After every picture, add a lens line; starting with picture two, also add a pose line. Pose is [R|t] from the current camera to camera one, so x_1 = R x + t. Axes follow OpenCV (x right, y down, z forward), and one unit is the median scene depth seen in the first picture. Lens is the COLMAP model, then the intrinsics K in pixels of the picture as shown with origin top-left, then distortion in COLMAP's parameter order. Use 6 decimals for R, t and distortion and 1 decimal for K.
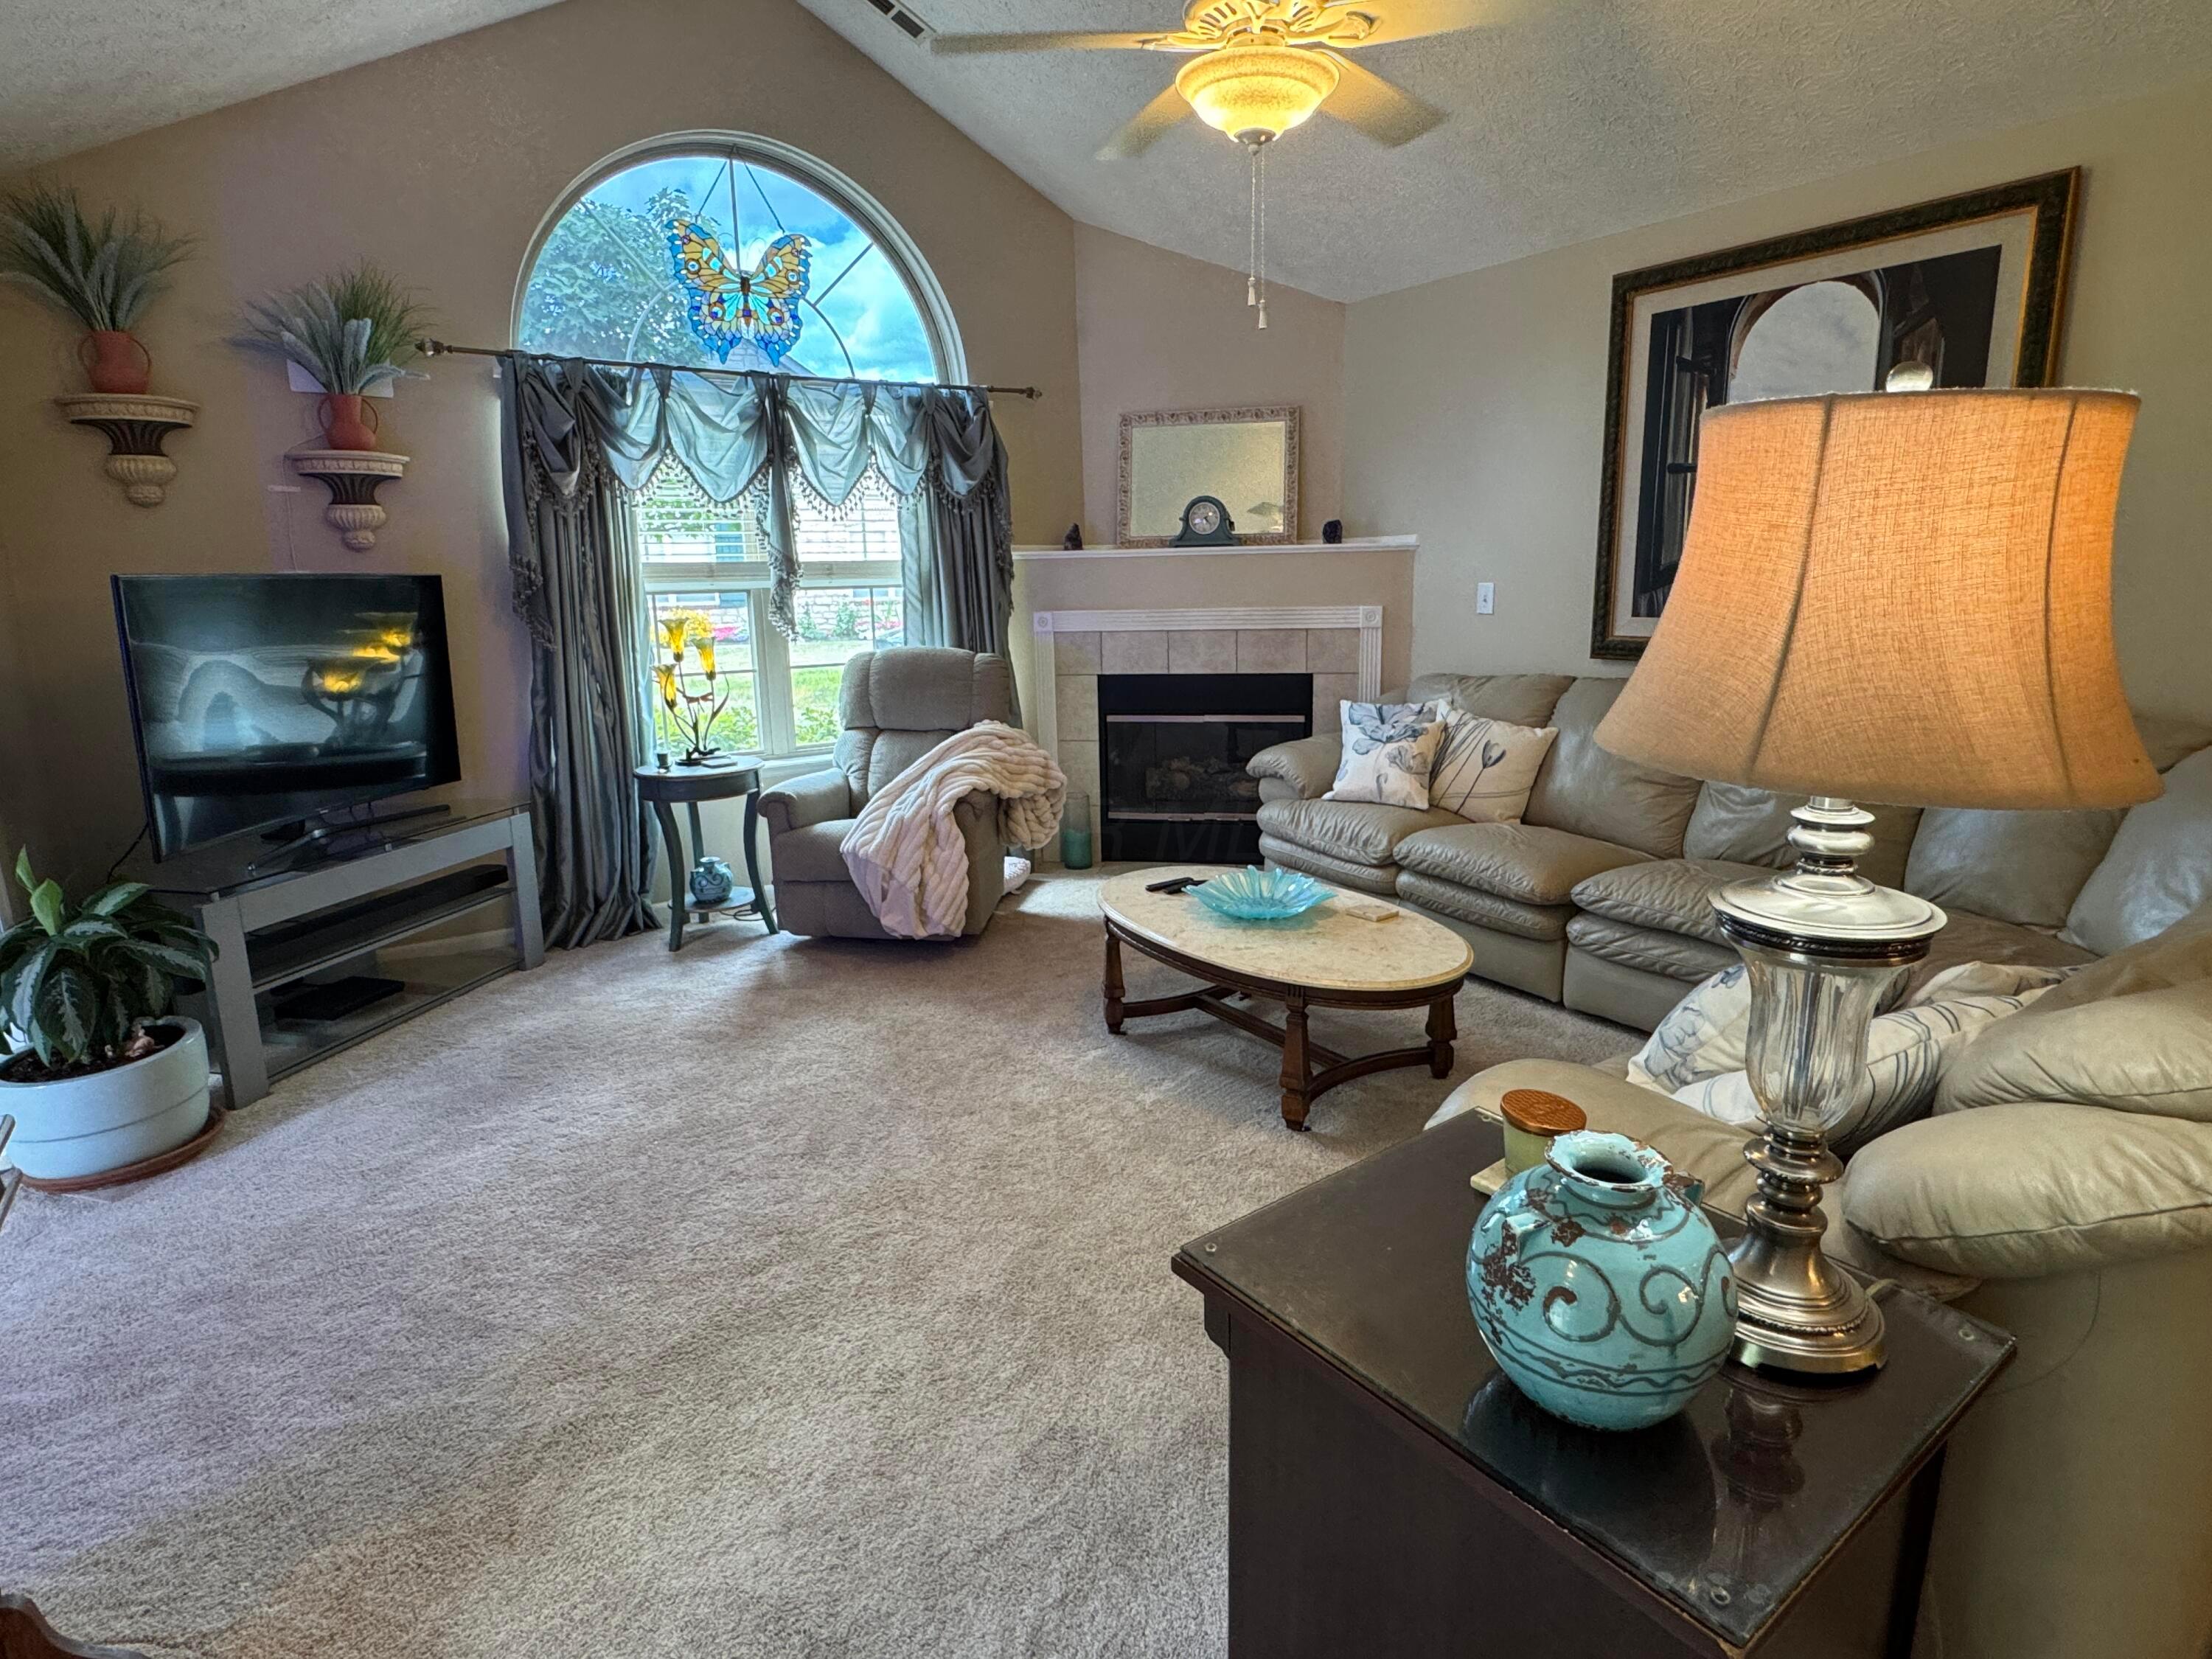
lens RADIAL K [[1197.0, 0, 1088.4], [0, 1197.0, 826.6], [0, 0, 1]] dist [-0.006872, 0.003200]
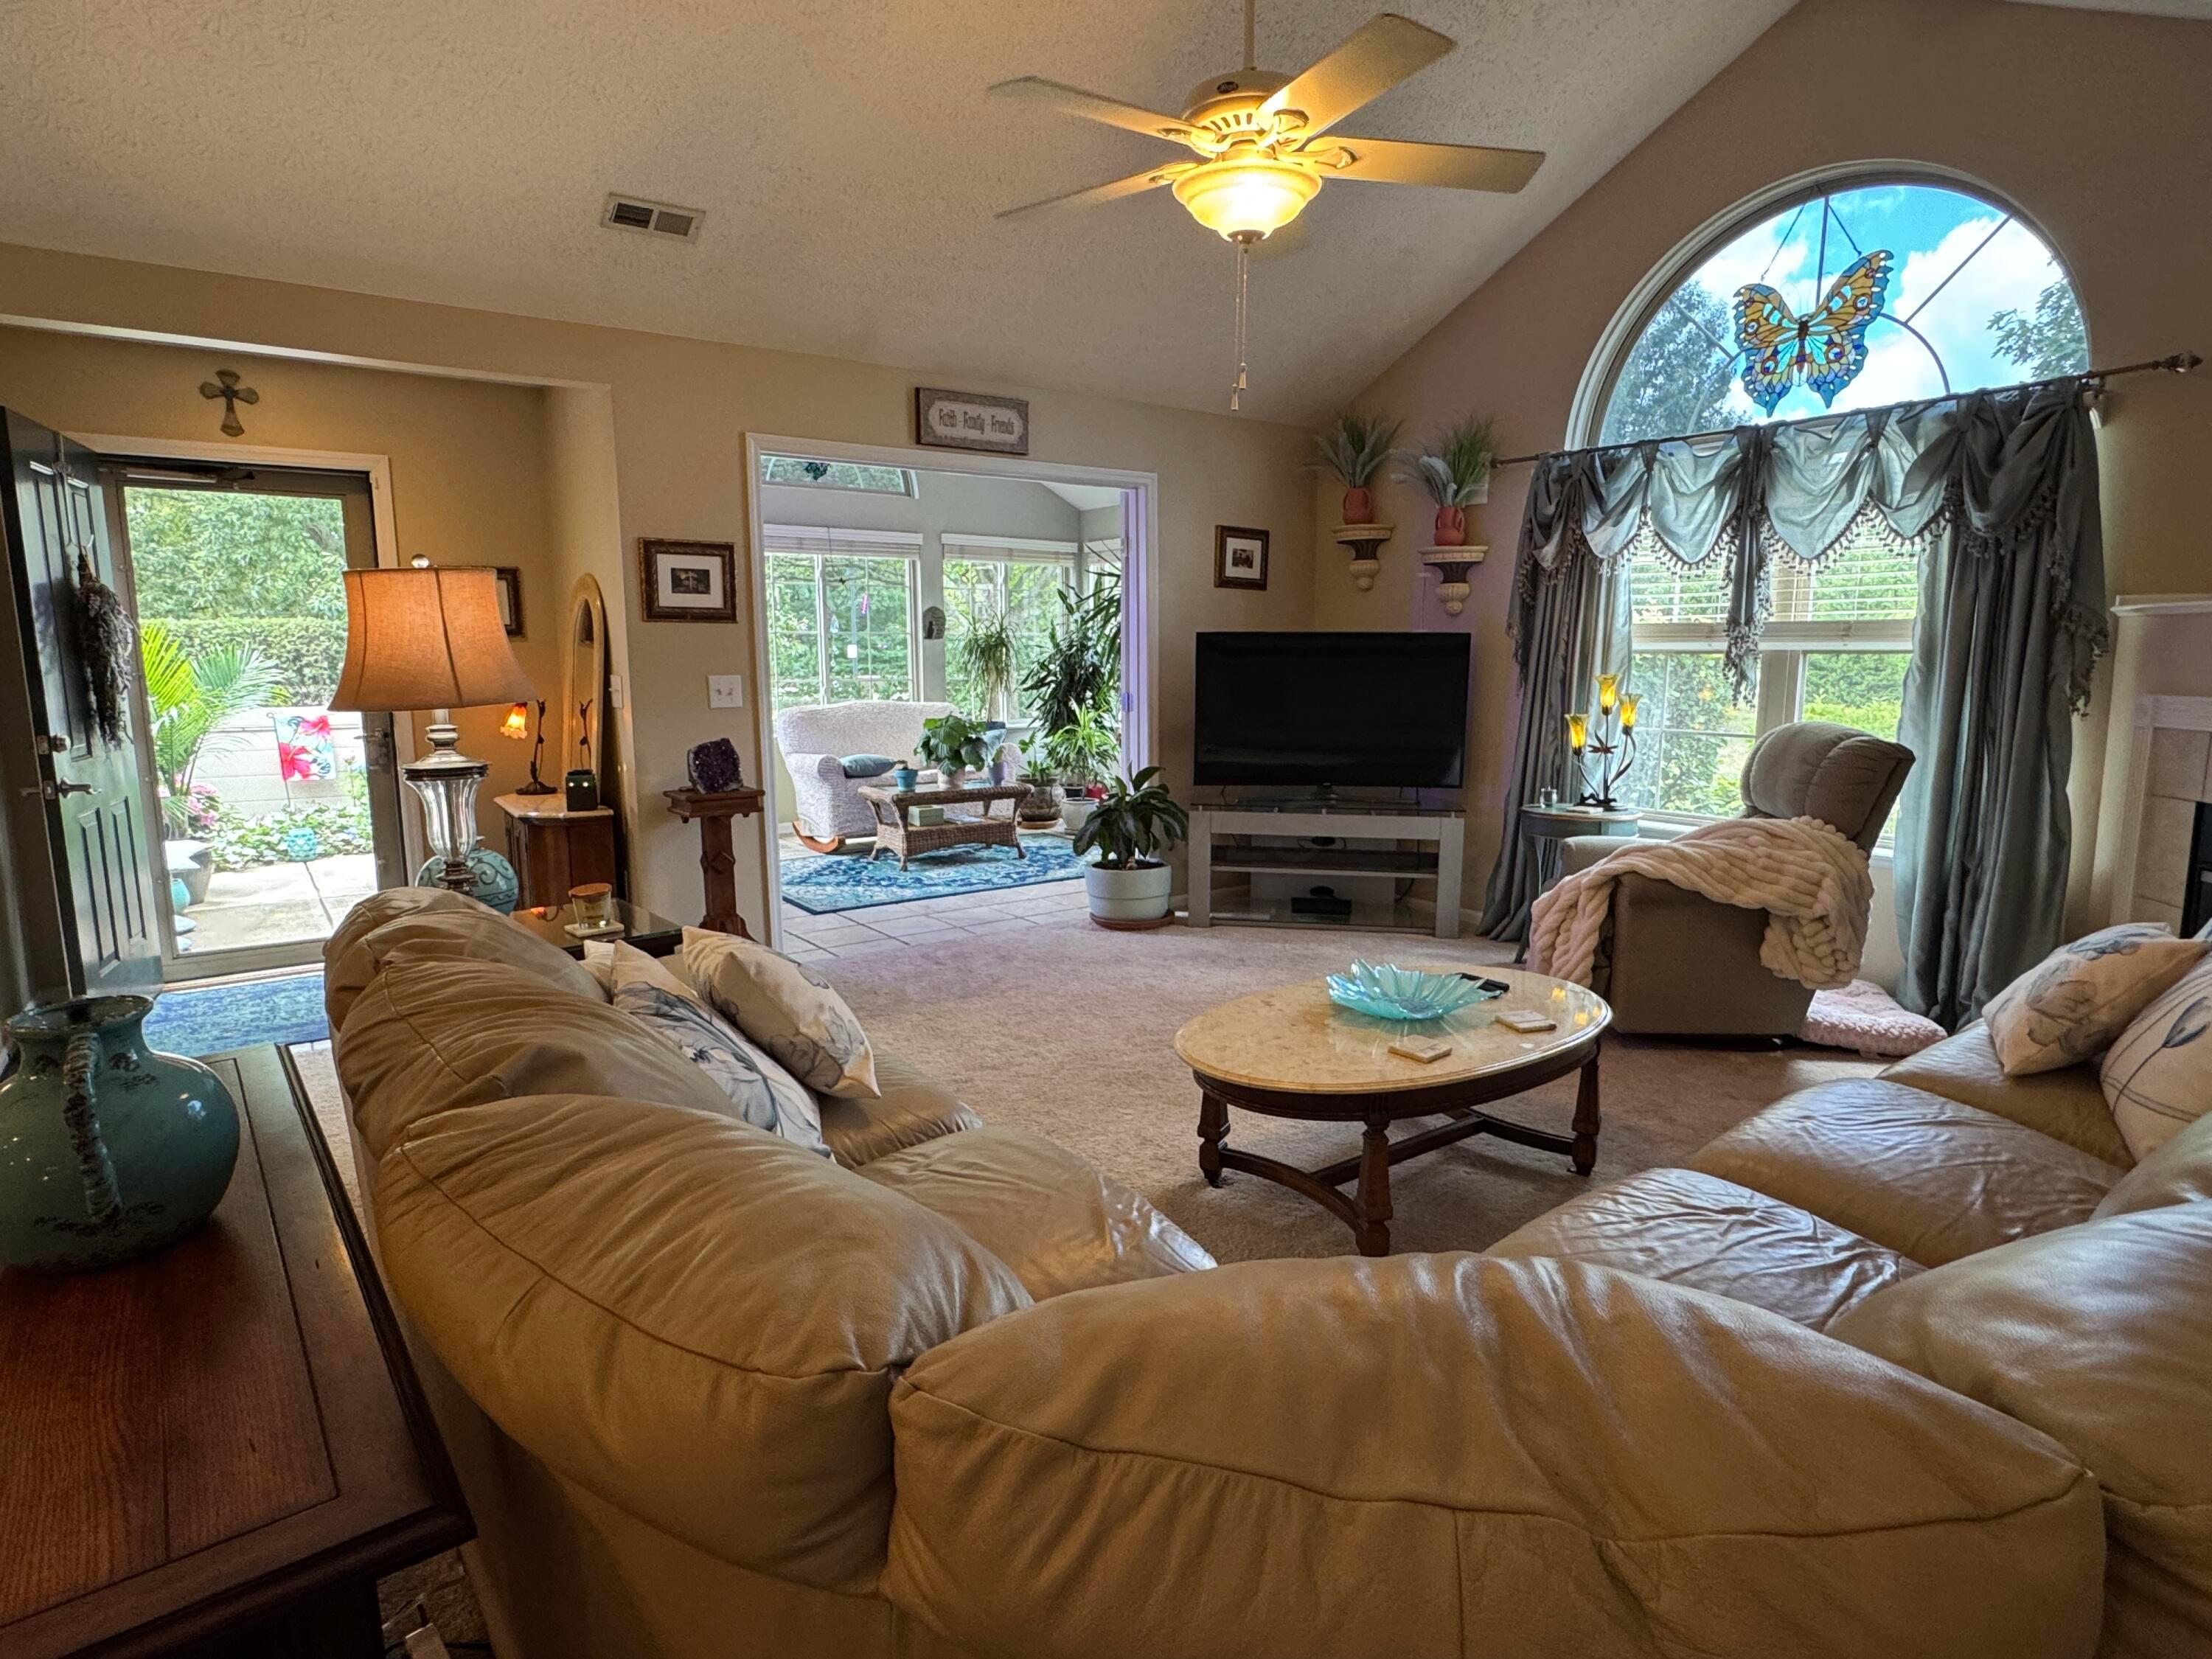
lens RADIAL K [[1197.0, 0, 1102.5], [0, 1197.0, 837.5], [0, 0, 1]] dist [-0.006872, 0.003200]
pose [[0.037444, 0.173733, -0.984081, 0.698781], [-0.207896, 0.964579, 0.162380, -0.107827], [0.977434, 0.198506, 0.072236, 0.482767]]
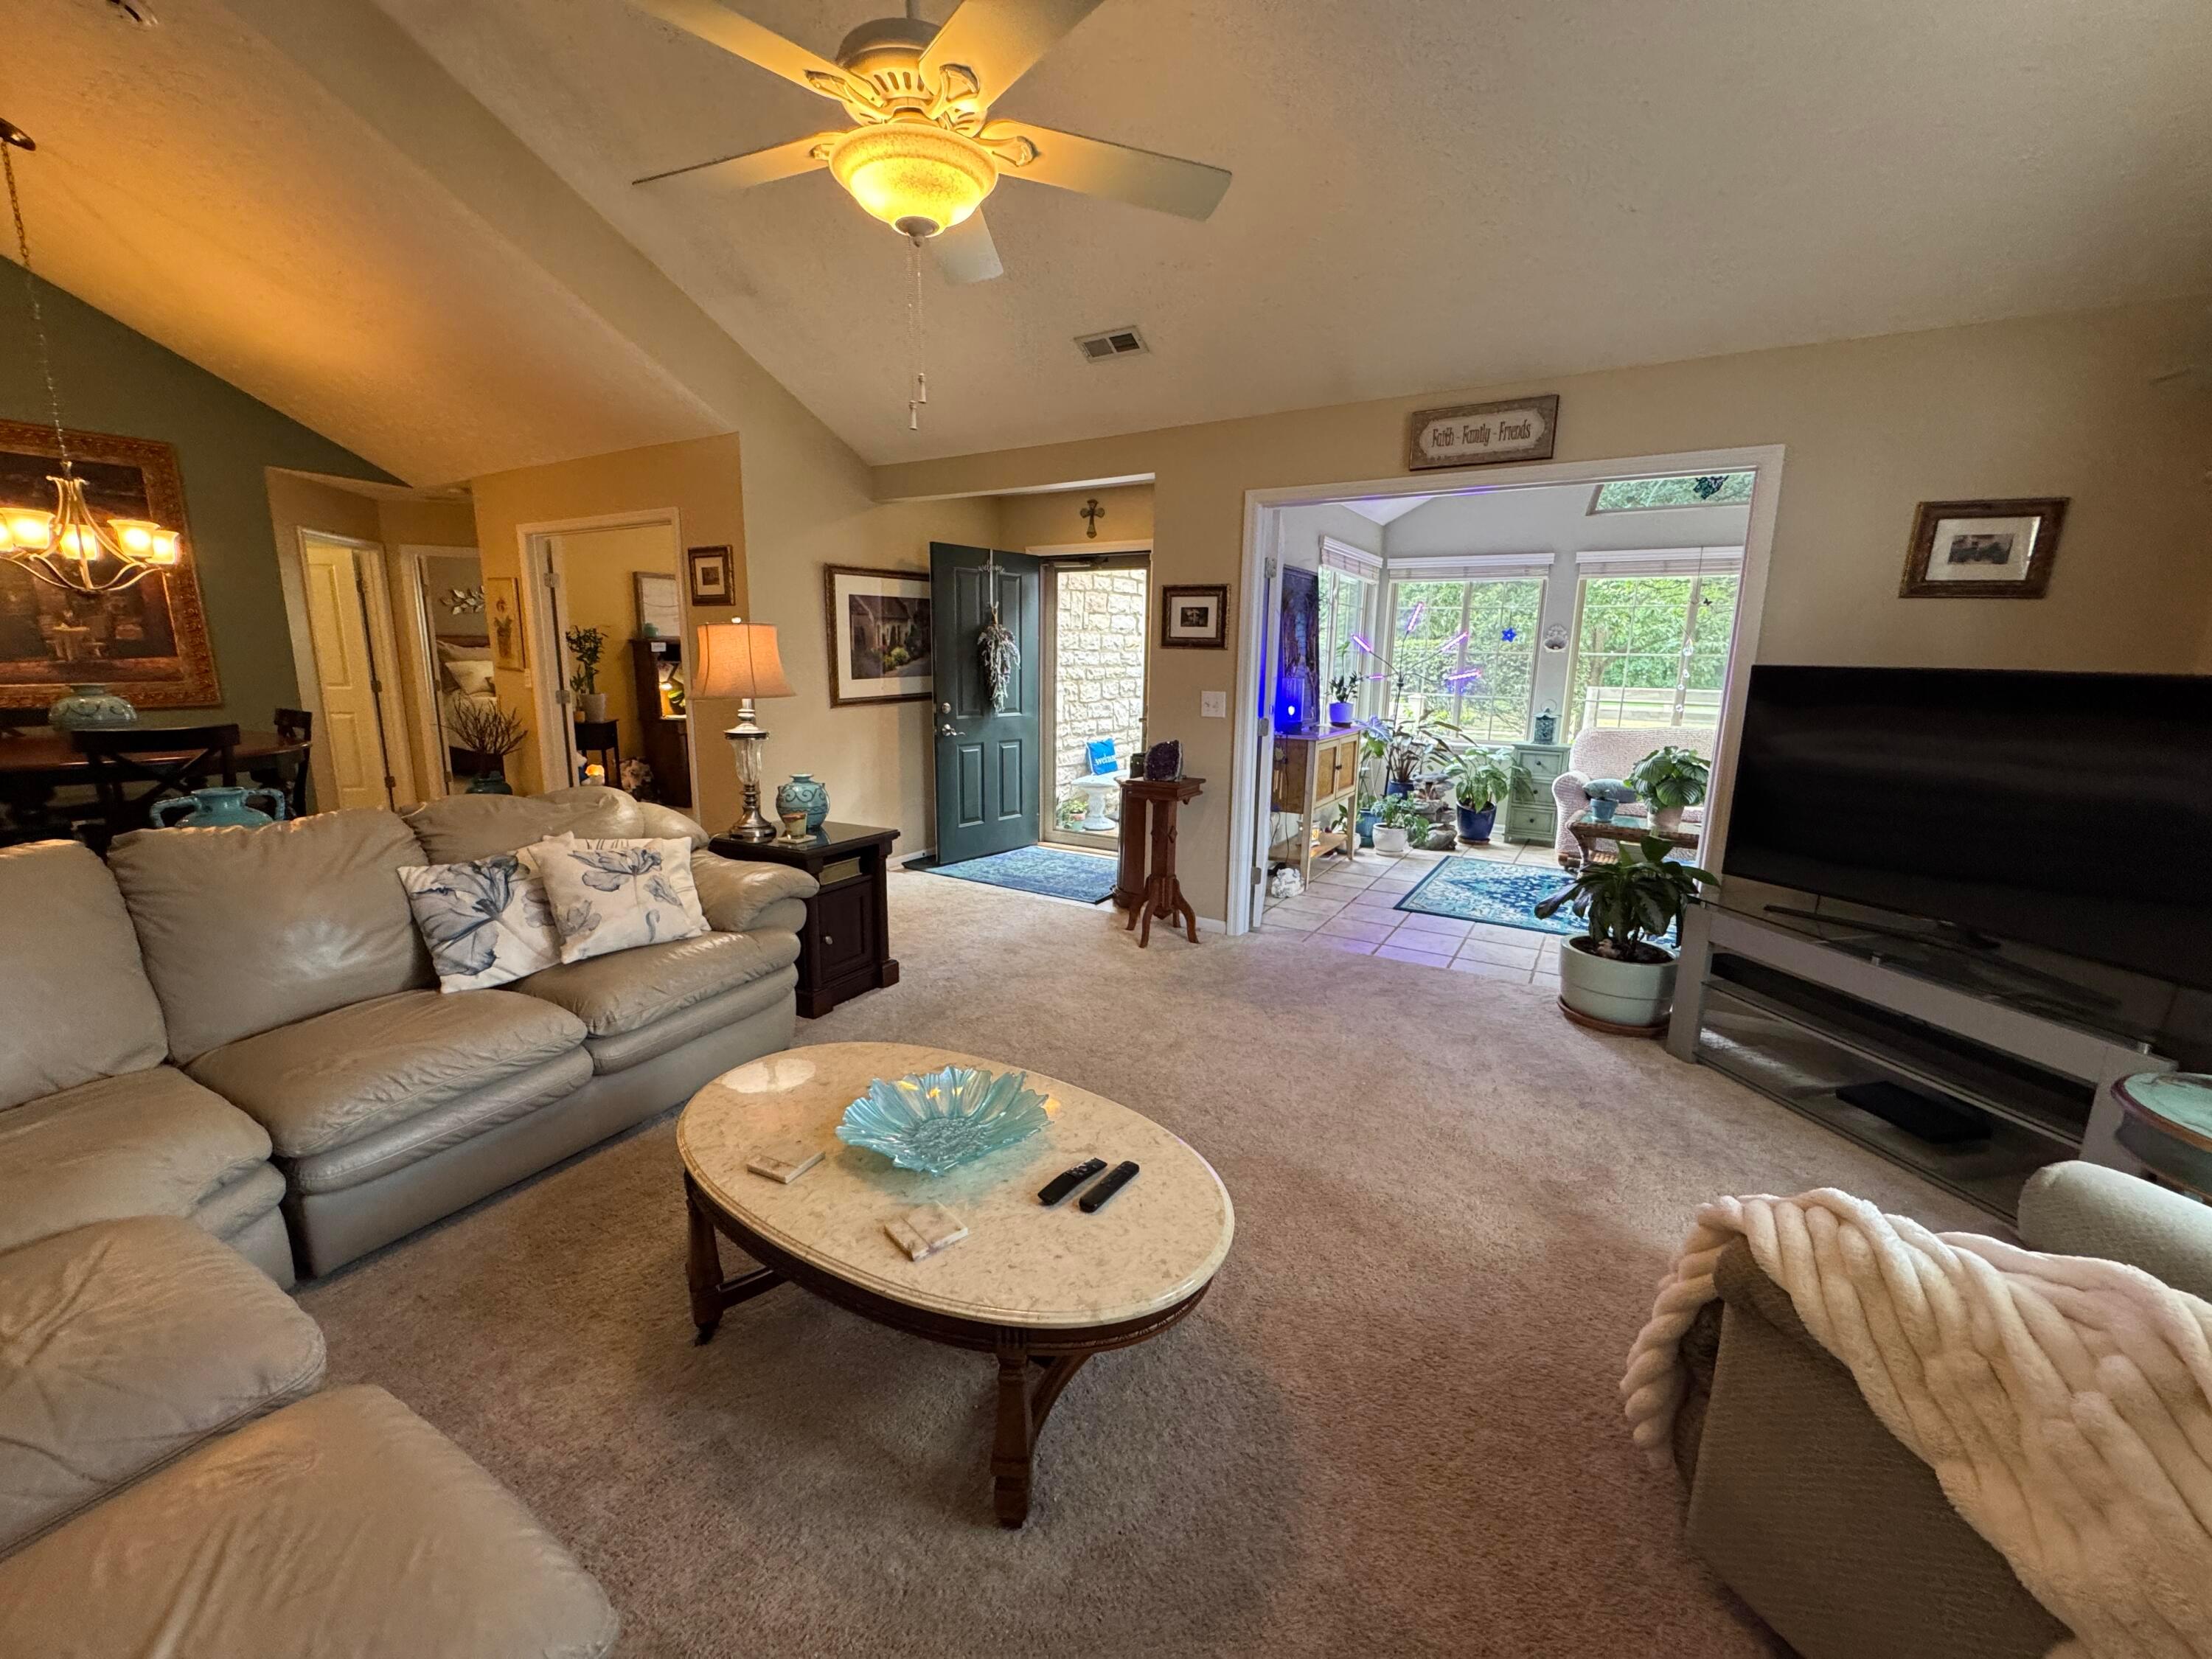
lens RADIAL K [[885.1, 0, 1103.6], [0, 885.1, 829.0], [0, 0, 1]] dist [-0.002183, 0.000189]
pose [[-0.904575, 0.088506, -0.417026, 0.186694], [-0.088303, 0.918100, 0.386387, -0.226315], [0.417069, 0.386341, -0.822675, 0.989486]]
